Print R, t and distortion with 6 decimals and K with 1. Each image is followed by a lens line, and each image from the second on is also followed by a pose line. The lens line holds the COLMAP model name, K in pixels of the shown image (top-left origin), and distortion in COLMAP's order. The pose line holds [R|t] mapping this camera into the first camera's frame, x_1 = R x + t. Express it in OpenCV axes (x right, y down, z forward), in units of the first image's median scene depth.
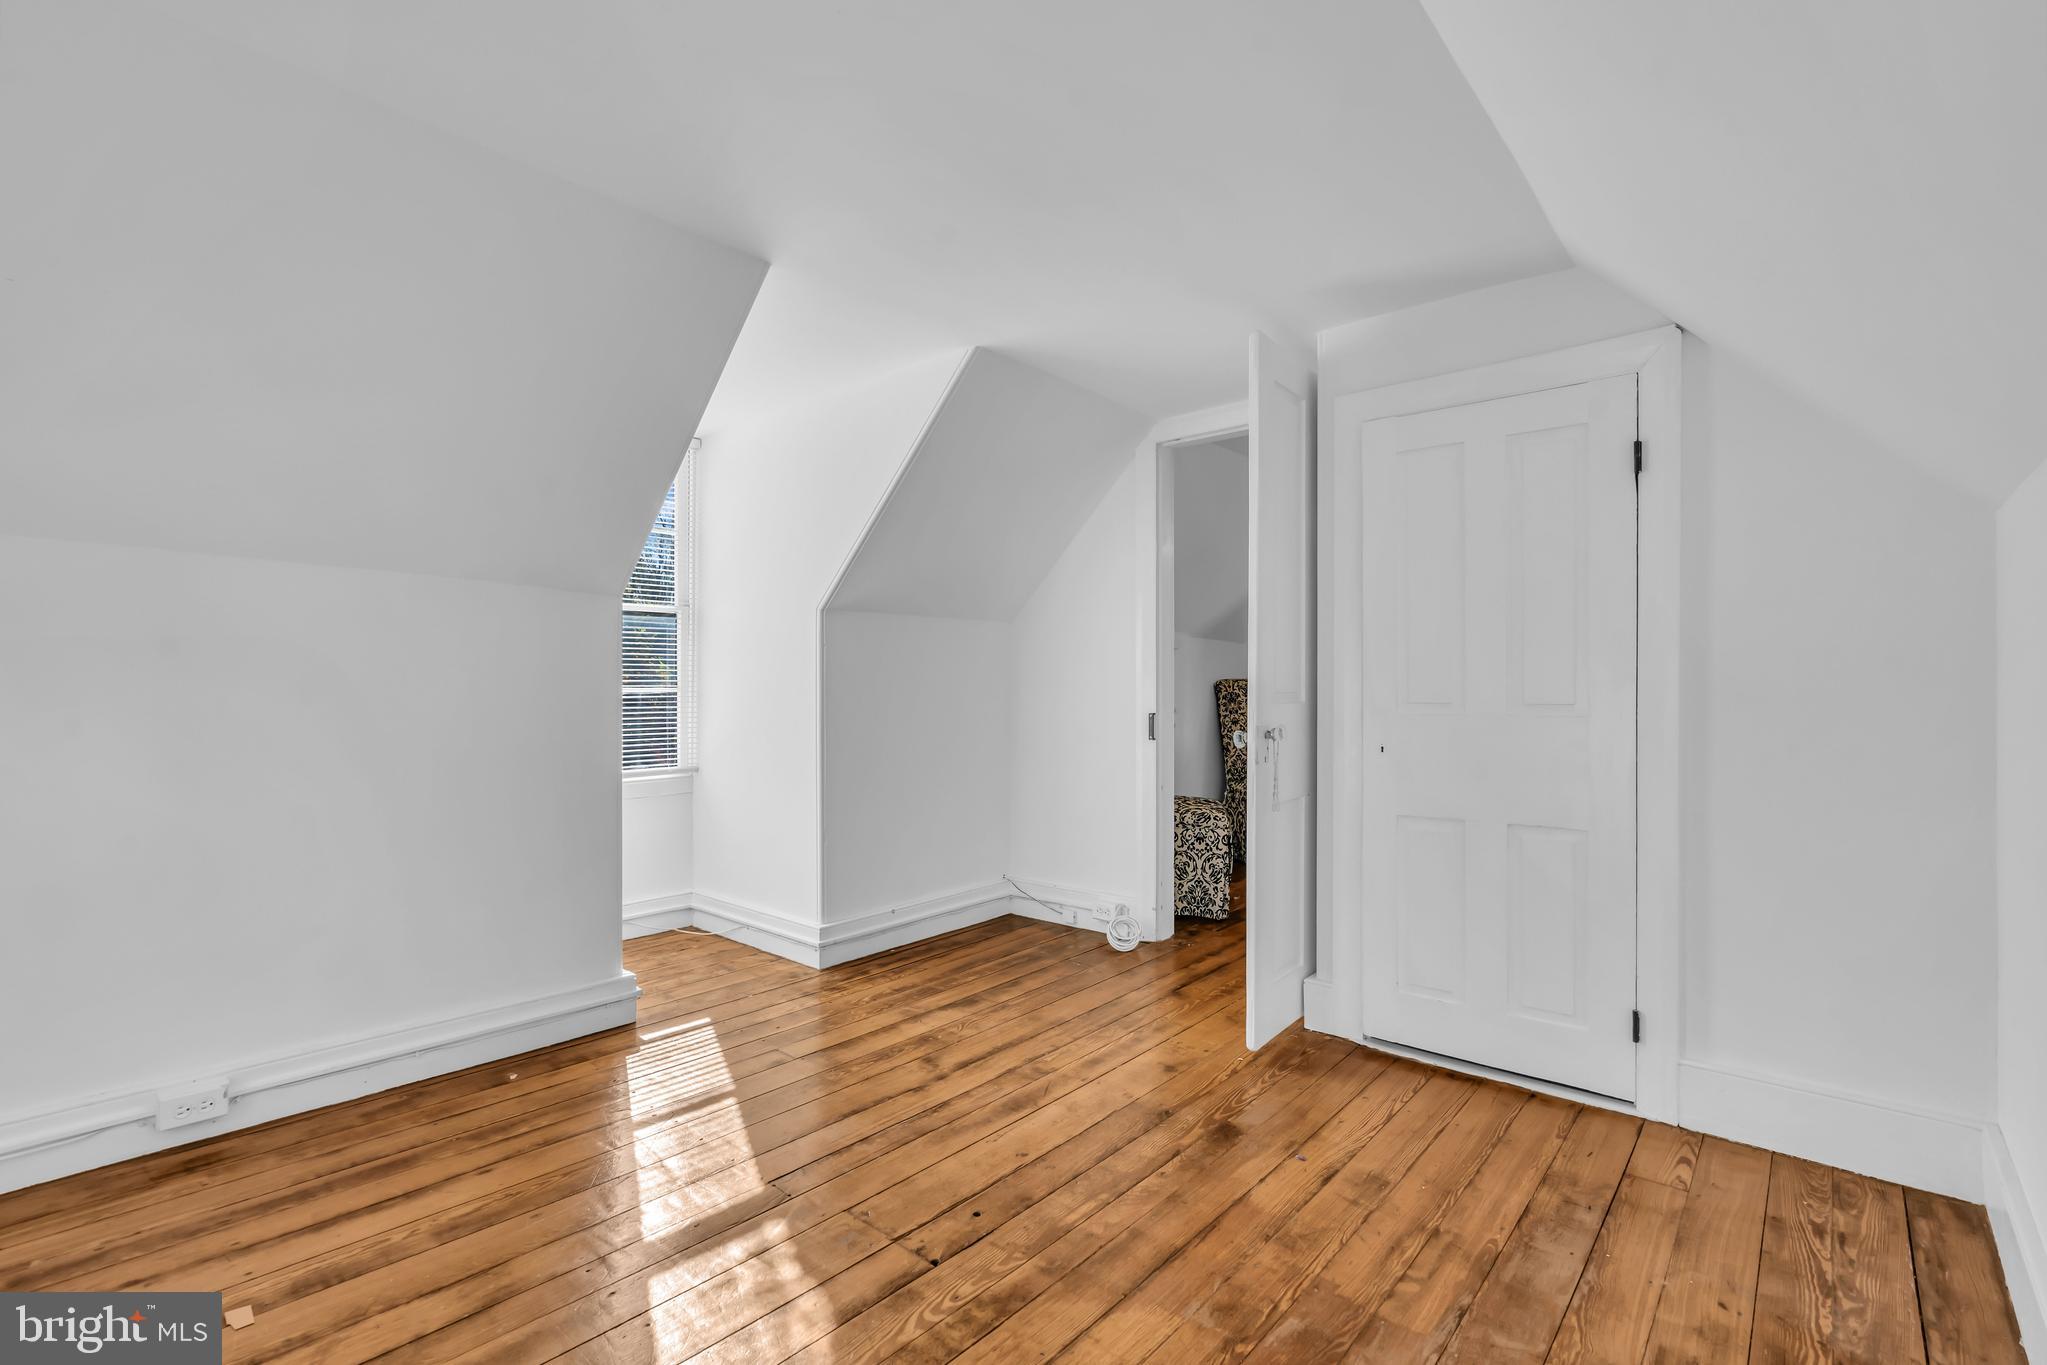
lens RADIAL K [[927.5, 0, 1026.8], [0, 927.5, 689.8], [0, 0, 1]] dist [-0.000298, 0.000164]
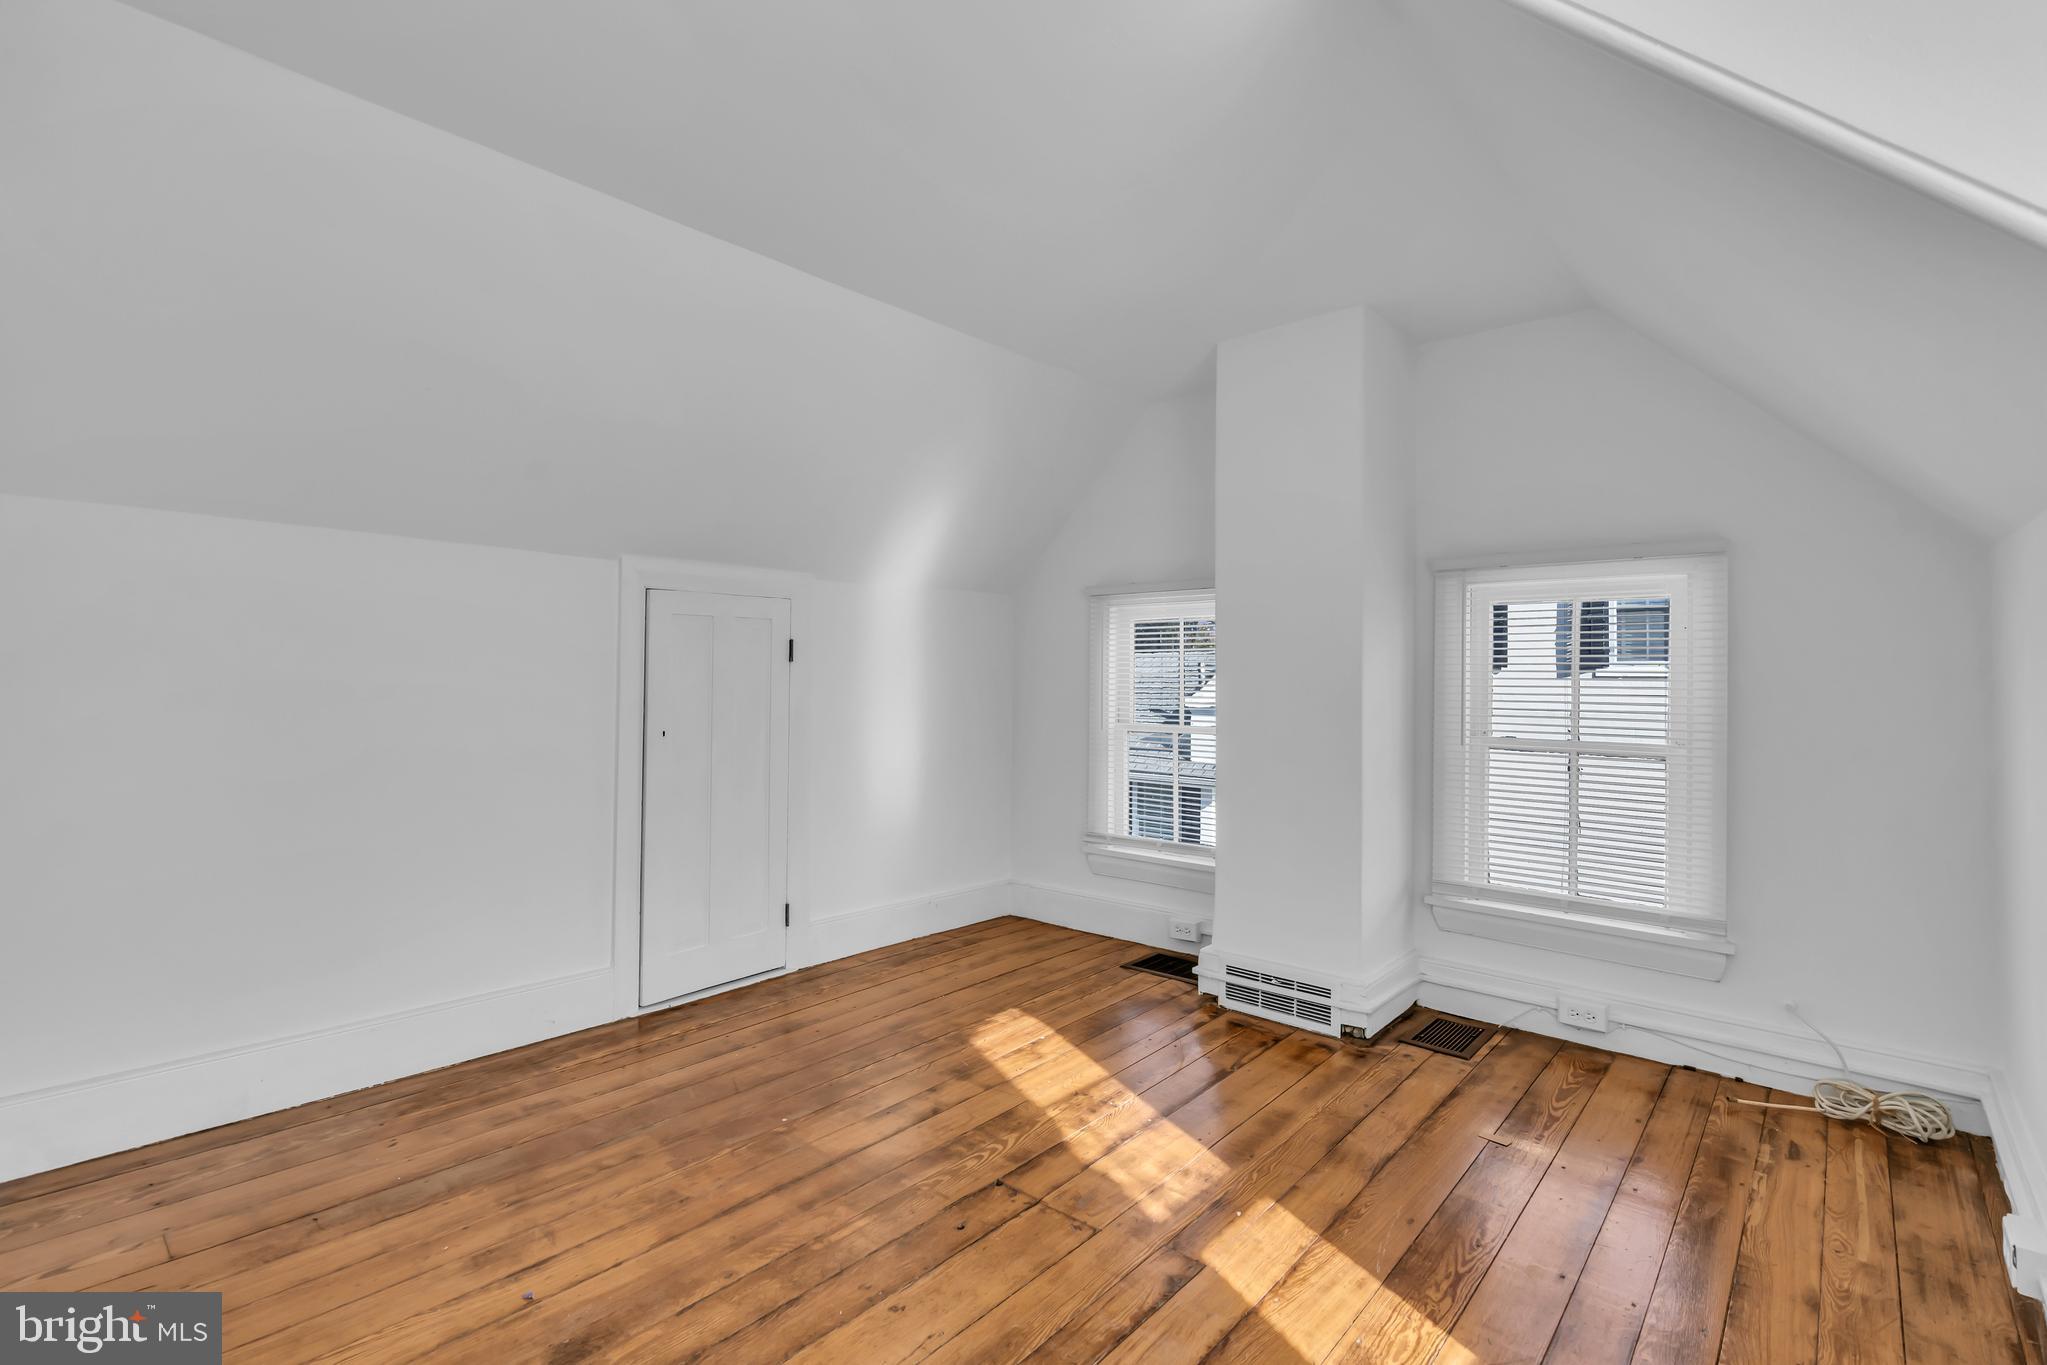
lens RADIAL K [[927.5, 0, 1026.8], [0, 927.5, 689.8], [0, 0, 1]] dist [-0.000298, 0.000164]
pose [[-0.999945, -0.010230, 0.002219, -0.123424], [-0.010197, 0.999845, 0.014342, -0.004541], [-0.002365, 0.014318, -0.999895, 2.022024]]
